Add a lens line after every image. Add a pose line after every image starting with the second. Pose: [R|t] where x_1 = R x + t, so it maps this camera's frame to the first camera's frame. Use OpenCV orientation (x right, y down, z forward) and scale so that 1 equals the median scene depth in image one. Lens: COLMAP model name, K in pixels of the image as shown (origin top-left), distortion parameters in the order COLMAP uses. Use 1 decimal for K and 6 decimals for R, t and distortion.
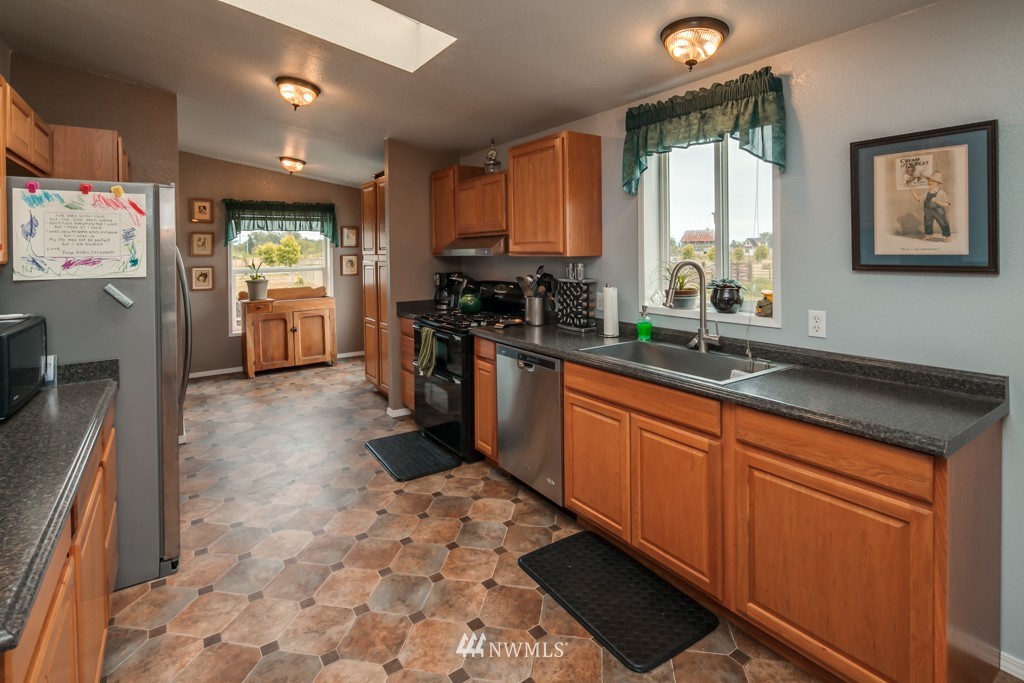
lens RADIAL K [[501.6, 0, 504.0], [0, 501.6, 256.9], [0, 0, 1]] dist [-0.001281, -0.000450]
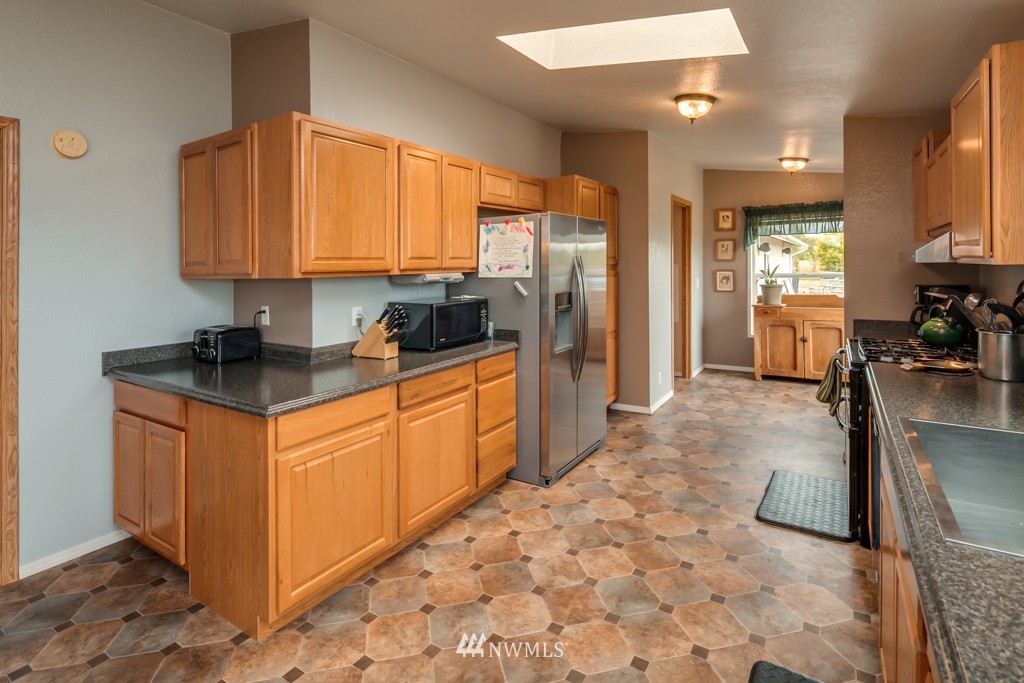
lens RADIAL K [[497.1, 0, 511.1], [0, 497.1, 260.3], [0, 0, 1]] dist [0.000003, -0.000142]
pose [[0.392349, -0.000655, -0.919816, 0.557724], [0.002273, 0.999997, 0.000258, -0.010521], [0.919814, -0.002192, 0.392349, 0.339028]]
